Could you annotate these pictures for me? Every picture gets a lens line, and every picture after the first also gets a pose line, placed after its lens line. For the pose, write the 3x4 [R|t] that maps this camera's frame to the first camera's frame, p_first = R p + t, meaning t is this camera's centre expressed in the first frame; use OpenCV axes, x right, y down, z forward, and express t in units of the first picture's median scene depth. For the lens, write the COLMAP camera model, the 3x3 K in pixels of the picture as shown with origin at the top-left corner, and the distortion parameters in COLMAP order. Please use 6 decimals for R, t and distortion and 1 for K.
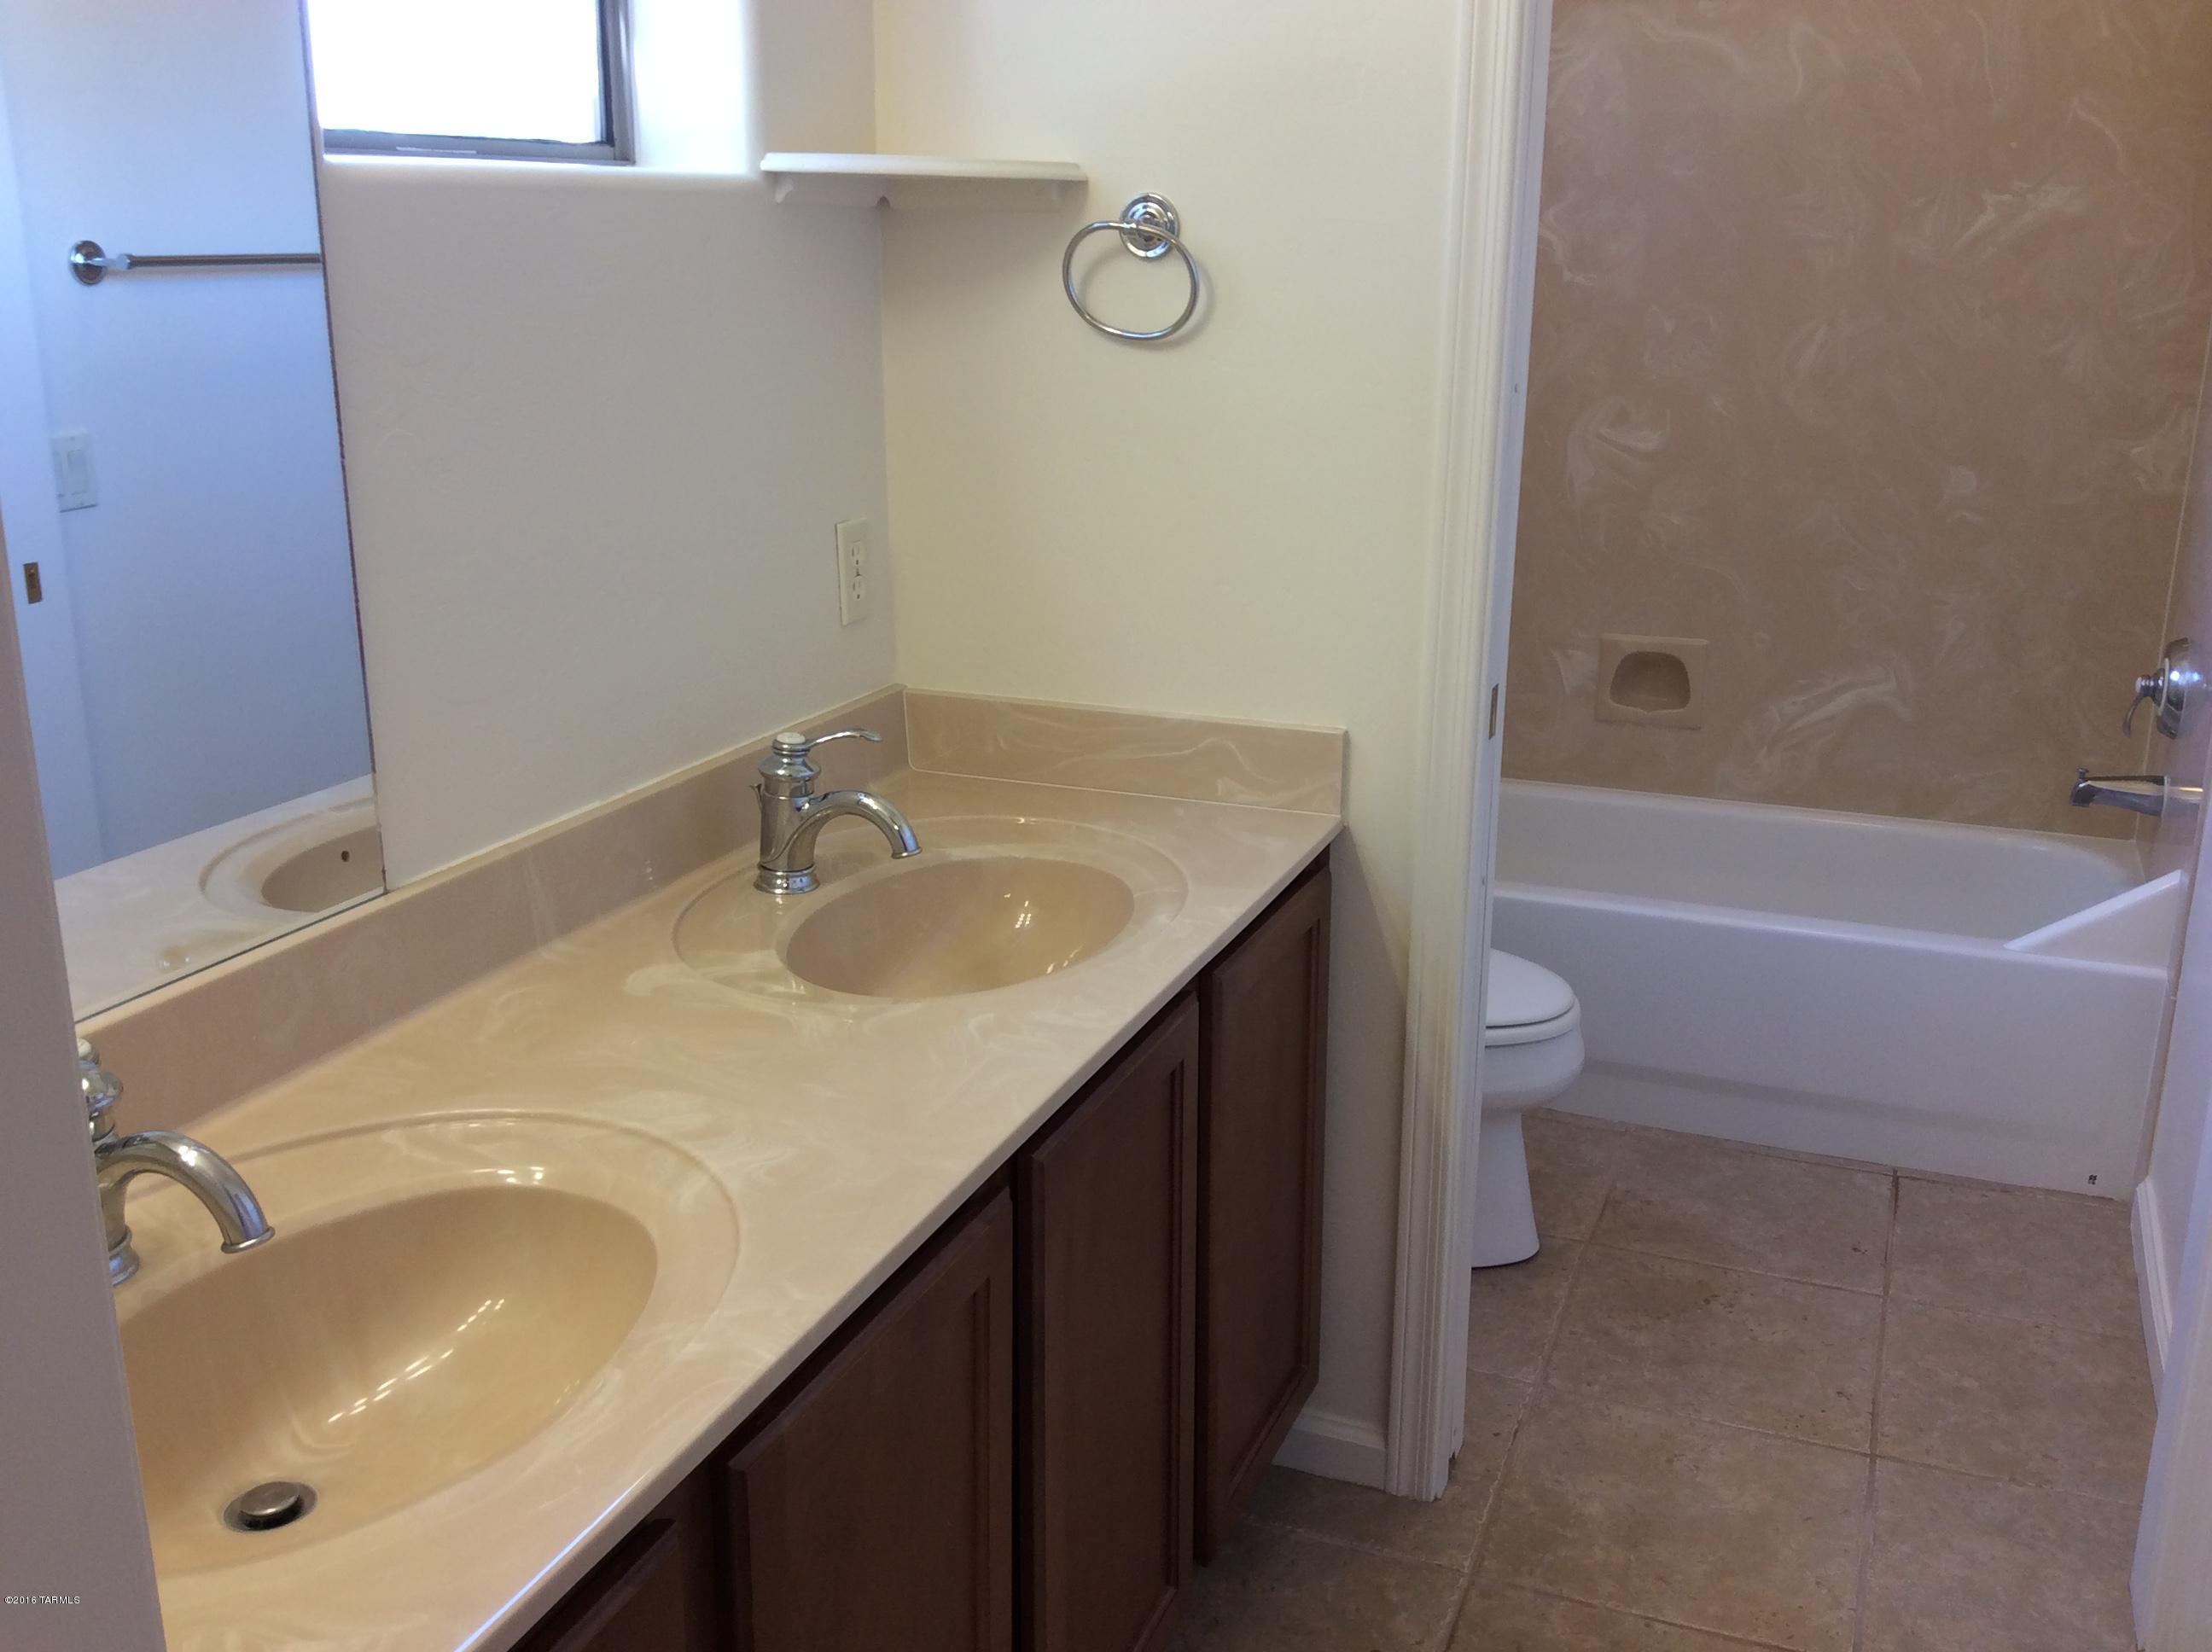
lens RADIAL K [[2039.7, 0, 1106.0], [0, 2039.7, 826.0], [0, 0, 1]] dist [0.145024, -0.298522]
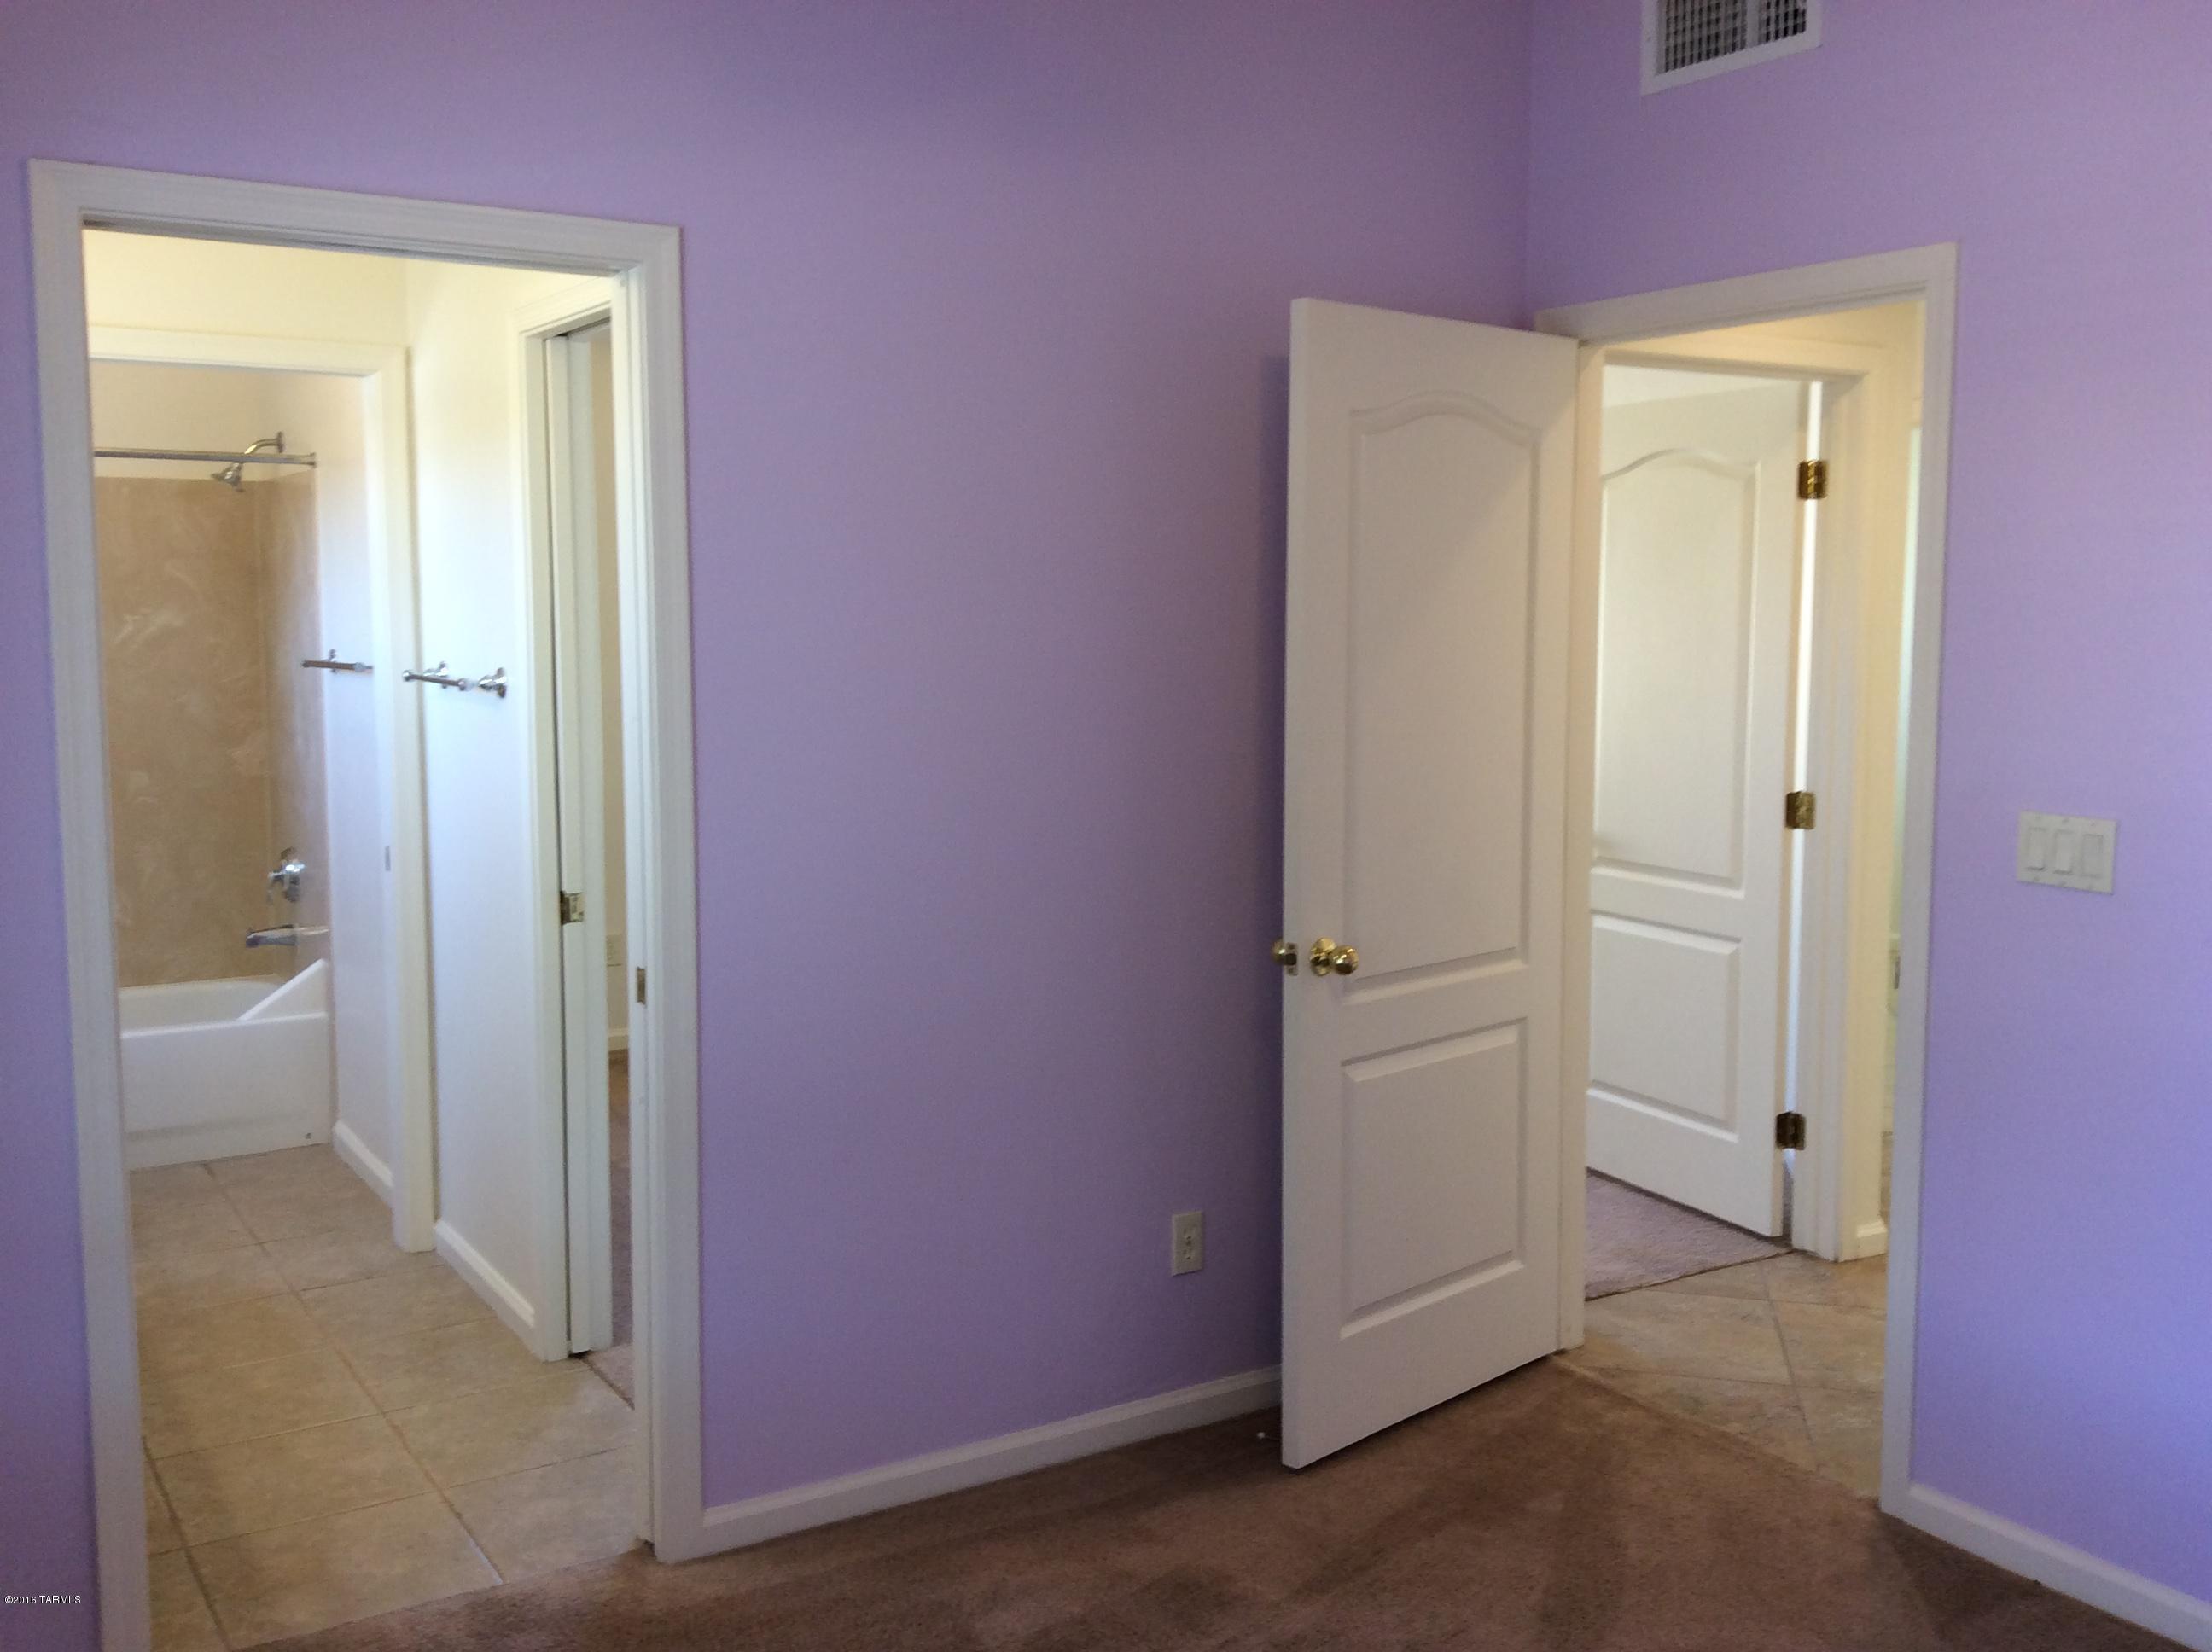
lens RADIAL K [[2039.7, 0, 1106.0], [0, 2039.7, 826.0], [0, 0, 1]] dist [0.145024, -0.298522]
pose [[0.588585, -0.089606, 0.803454, -0.532824], [0.228150, 0.971852, -0.058749, 0.164523], [-0.775574, 0.217887, 0.592461, -0.661940]]
